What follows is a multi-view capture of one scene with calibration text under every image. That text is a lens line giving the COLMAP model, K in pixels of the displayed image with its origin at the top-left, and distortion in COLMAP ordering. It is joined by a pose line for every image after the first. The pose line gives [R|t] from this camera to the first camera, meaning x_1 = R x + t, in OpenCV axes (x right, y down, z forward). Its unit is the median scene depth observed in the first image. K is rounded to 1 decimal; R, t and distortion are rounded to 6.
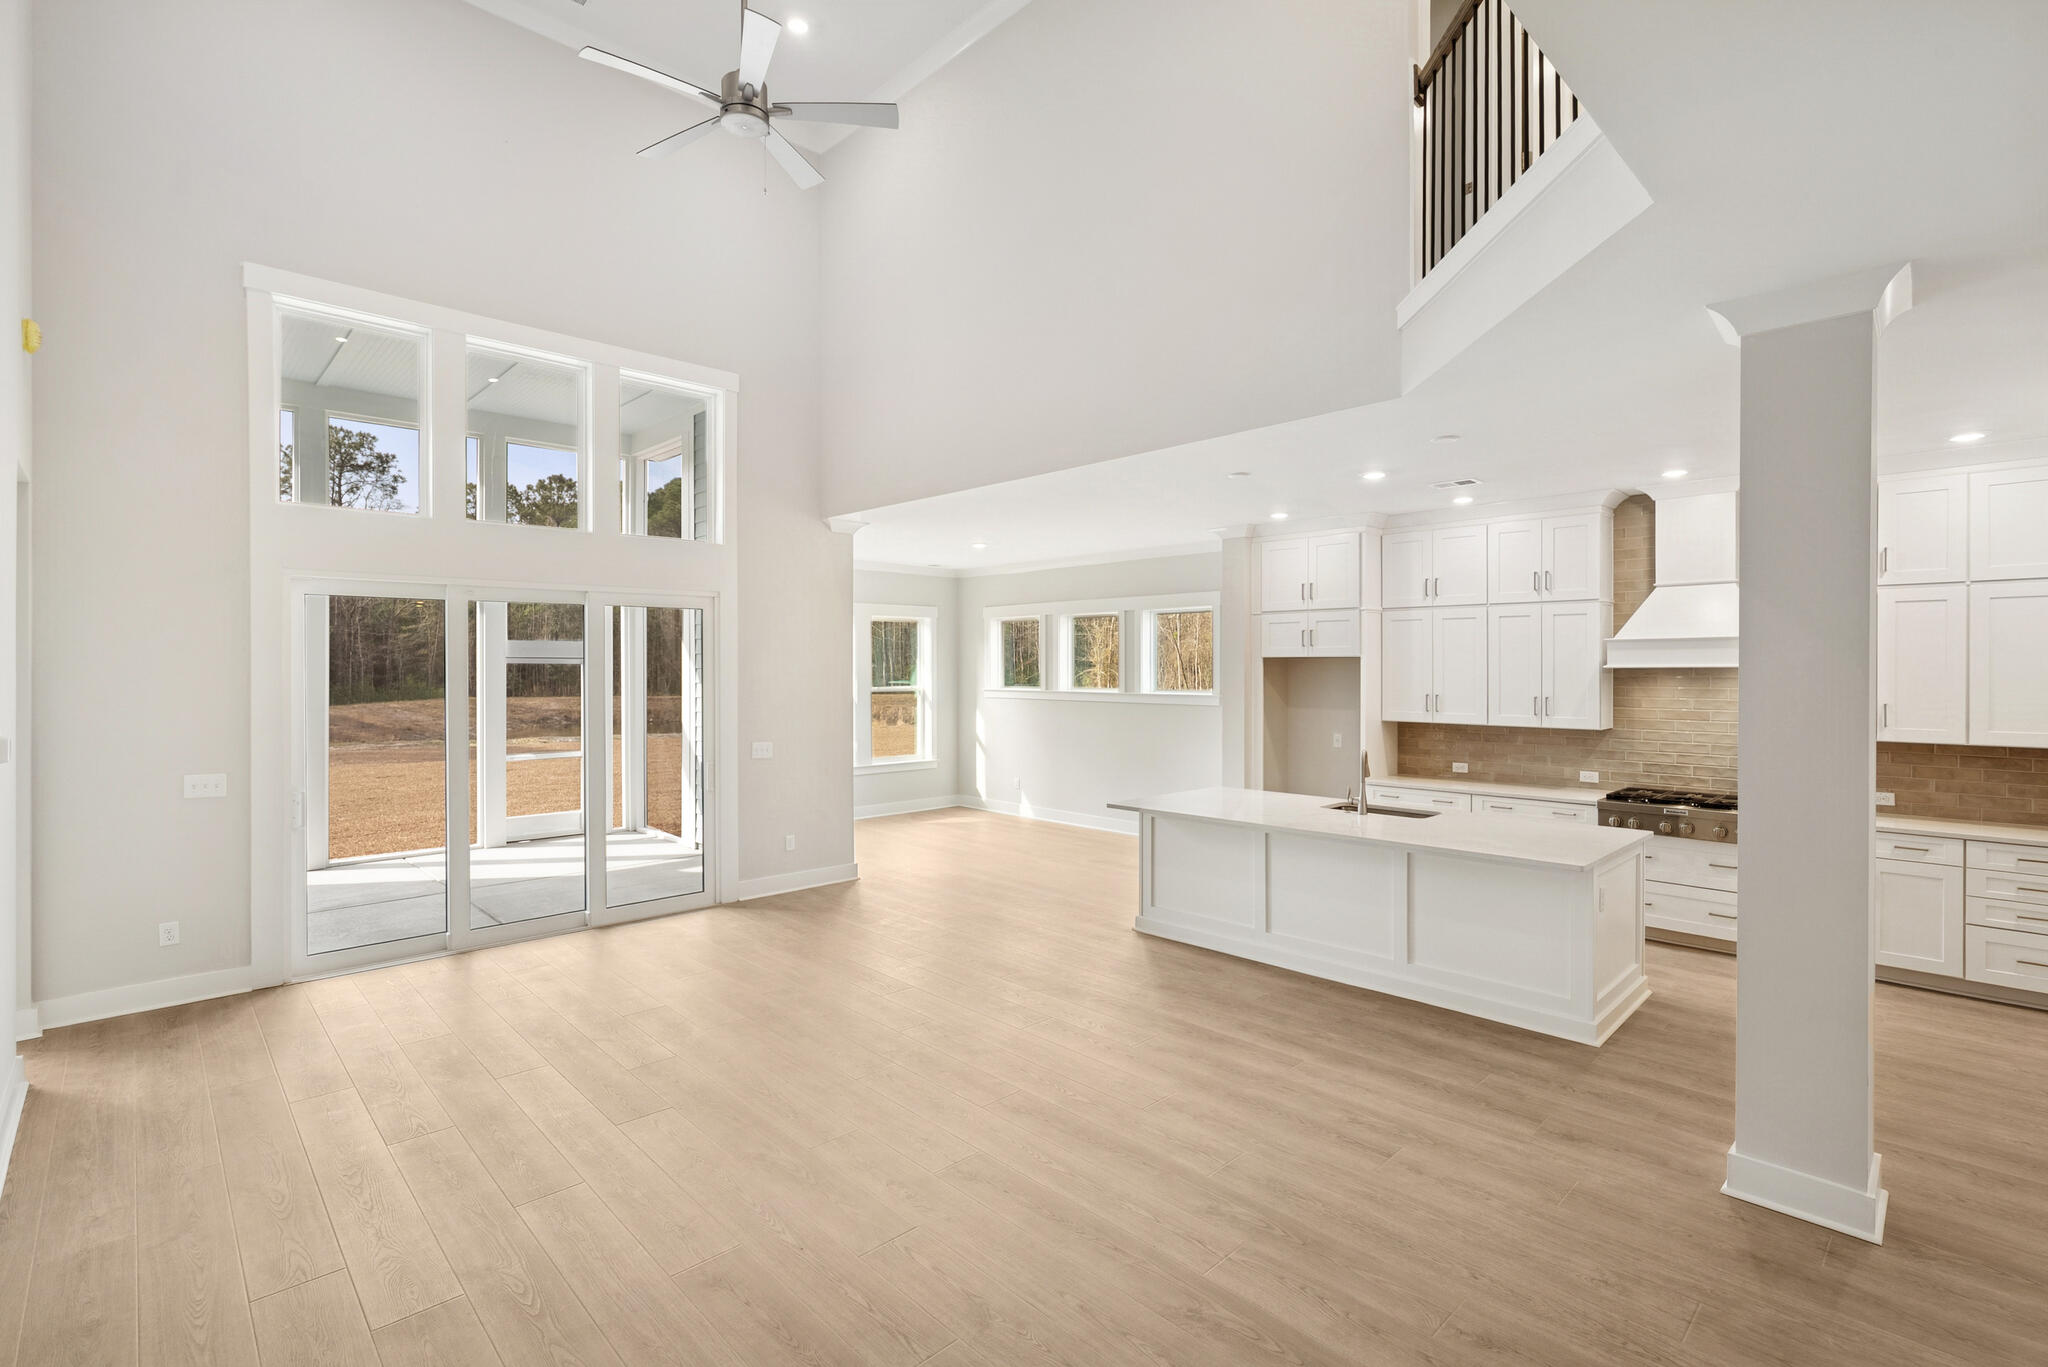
lens RADIAL K [[923.6, 0, 1018.9], [0, 923.6, 668.7], [0, 0, 1]] dist [-0.005420, 0.001846]
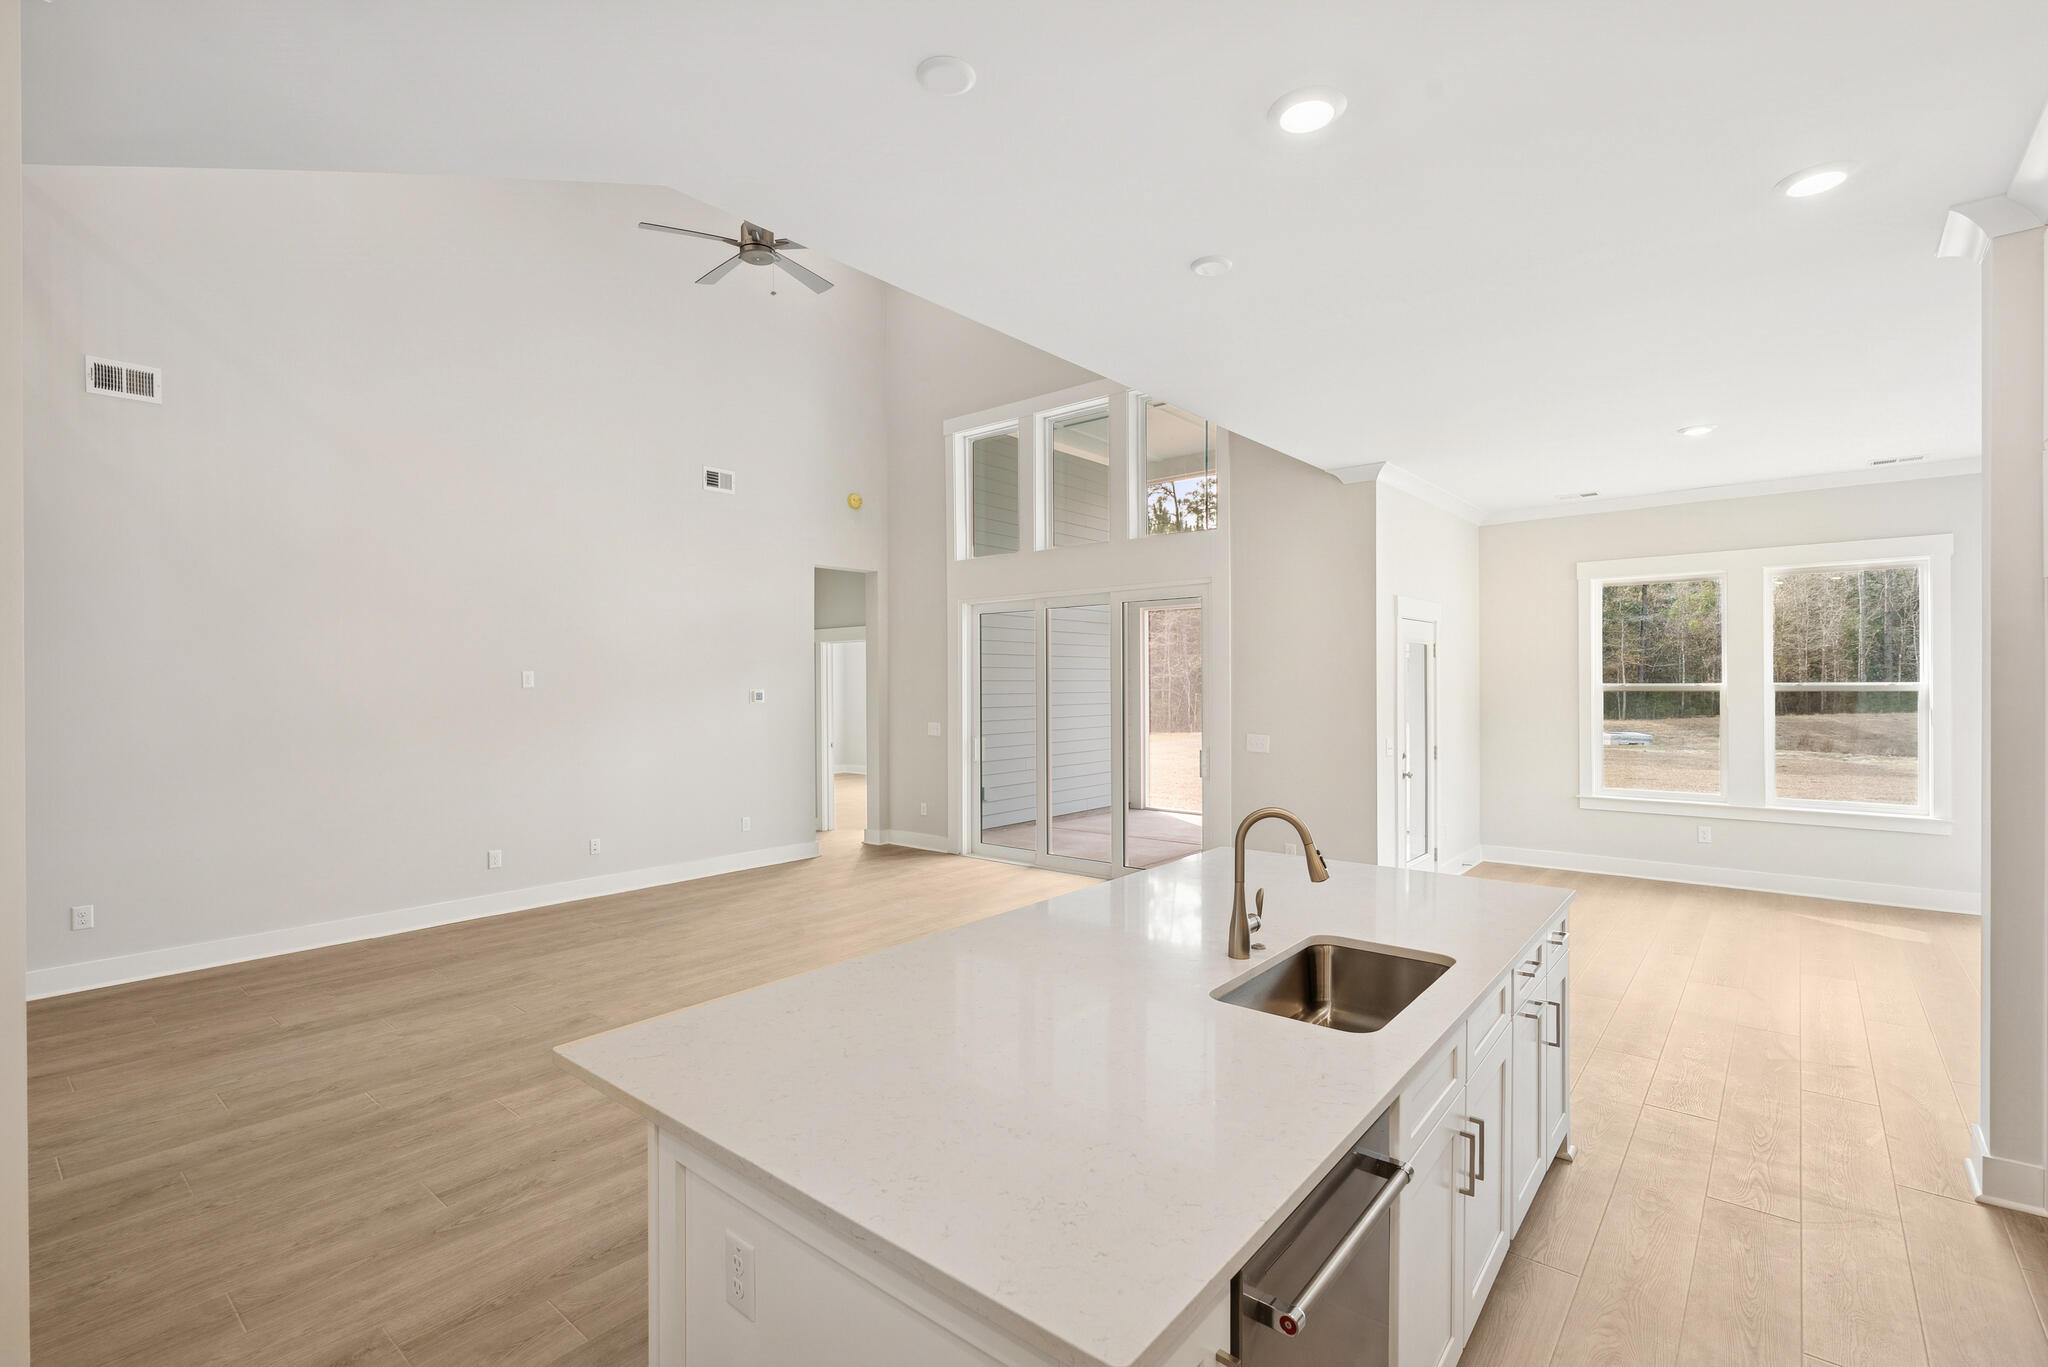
lens RADIAL K [[923.6, 0, 1031.9], [0, 923.6, 691.5], [0, 0, 1]] dist [-0.005420, 0.001846]
pose [[0.121394, 0.012405, -0.992527, 0.673986], [0.004978, 0.999902, 0.013106, 0.025452], [0.992592, -0.006532, 0.121321, 0.741145]]
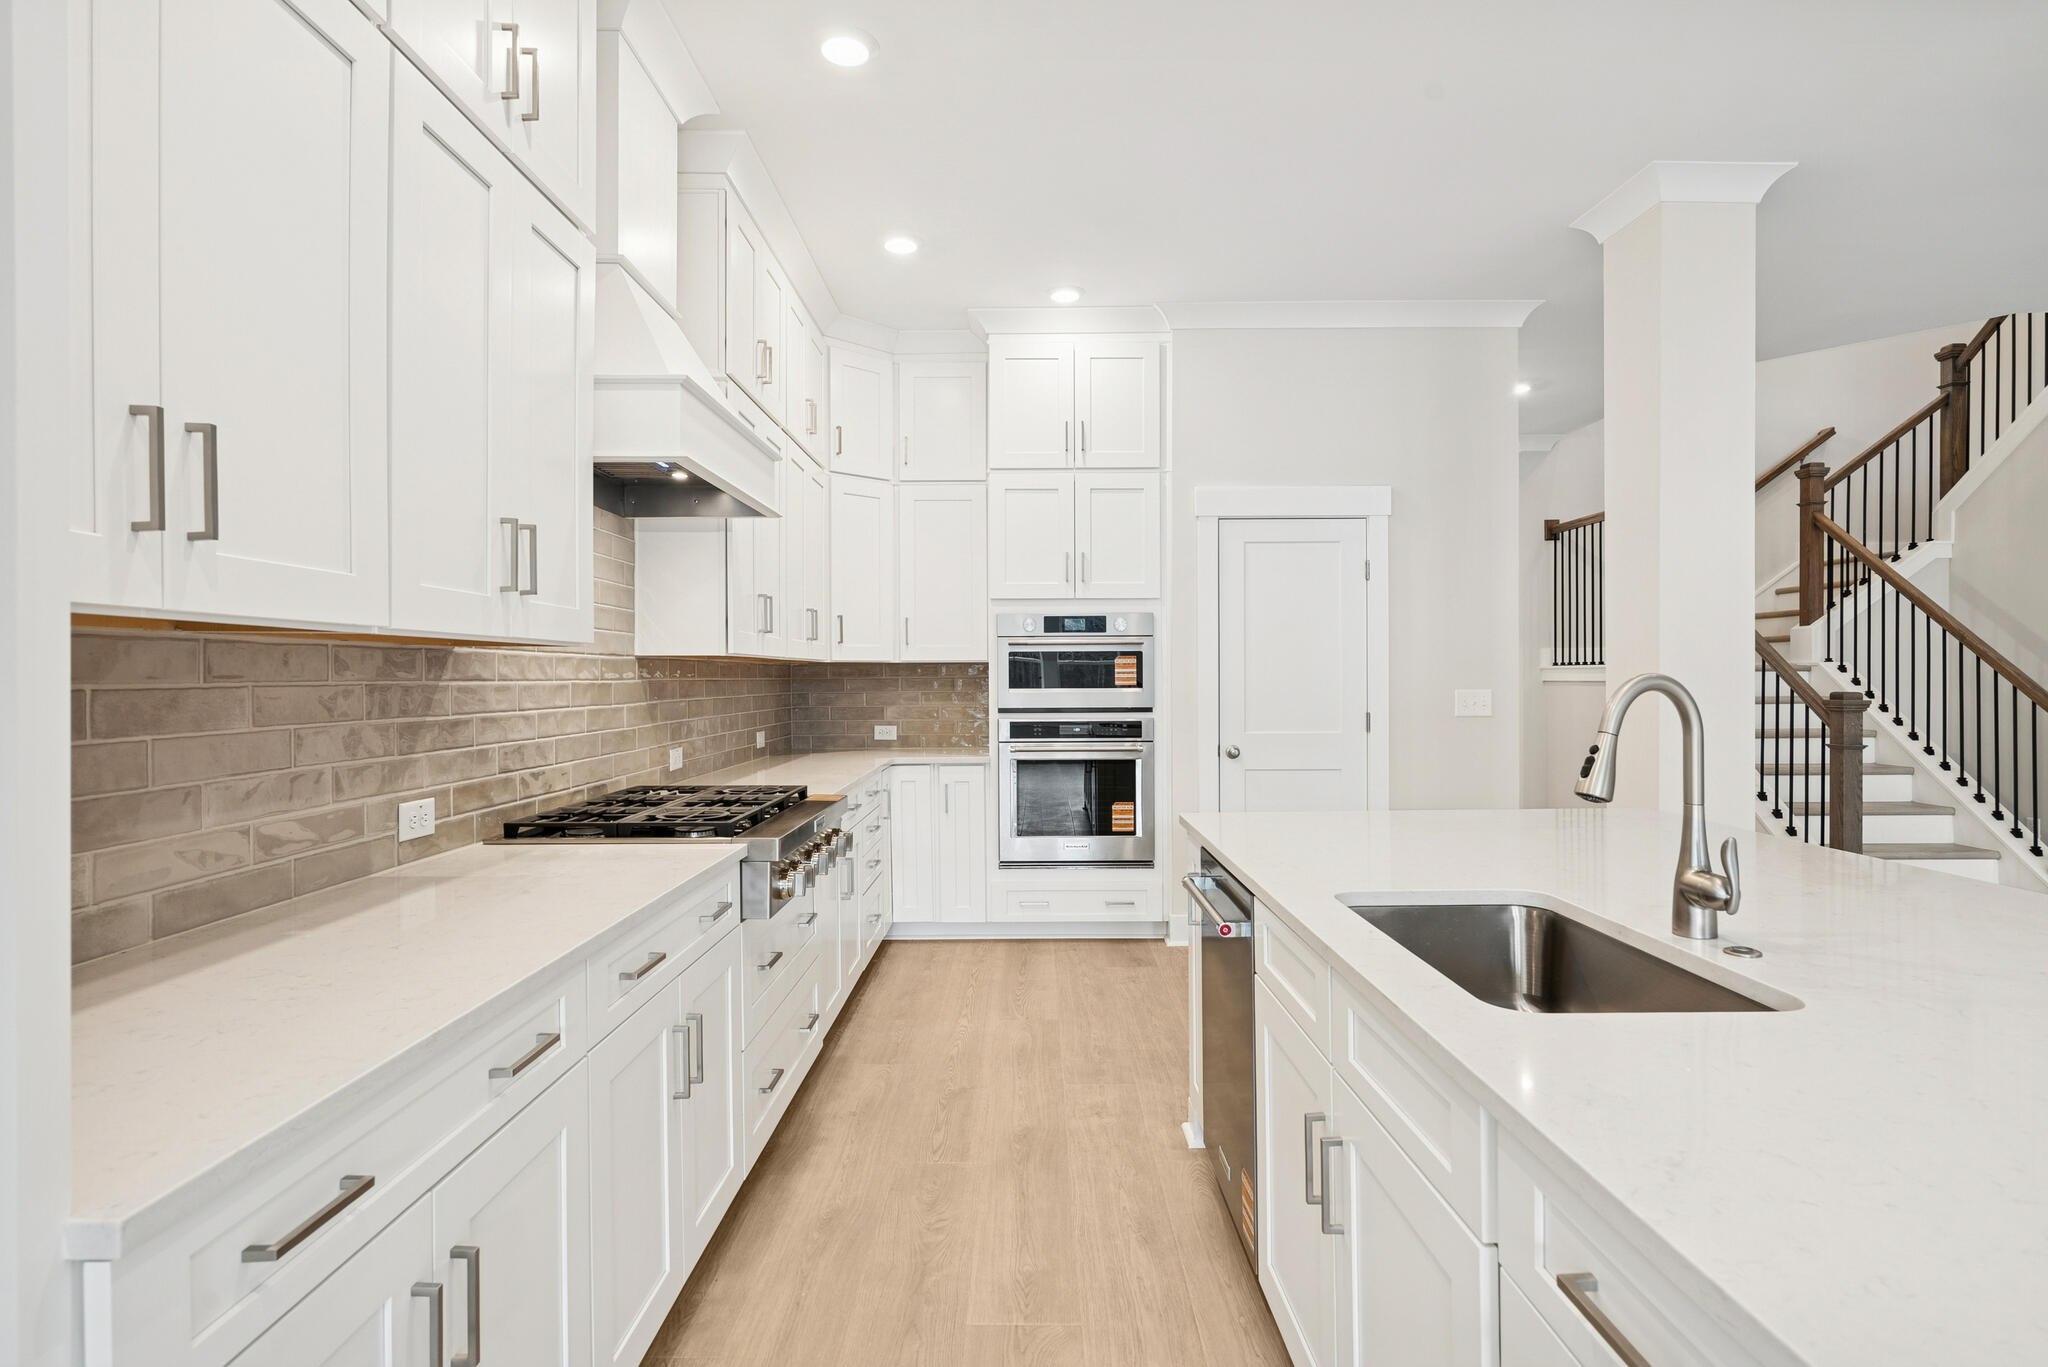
lens RADIAL K [[1049.6, 0, 1024.6], [0, 1049.6, 679.2], [0, 0, 1]] dist [0.001578, -0.000017]
pose [[-0.722444, -0.000044, 0.691430, 0.263618], [0.003267, 0.999989, 0.003477, 0.076053], [-0.691422, 0.004771, -0.722435, 1.143820]]
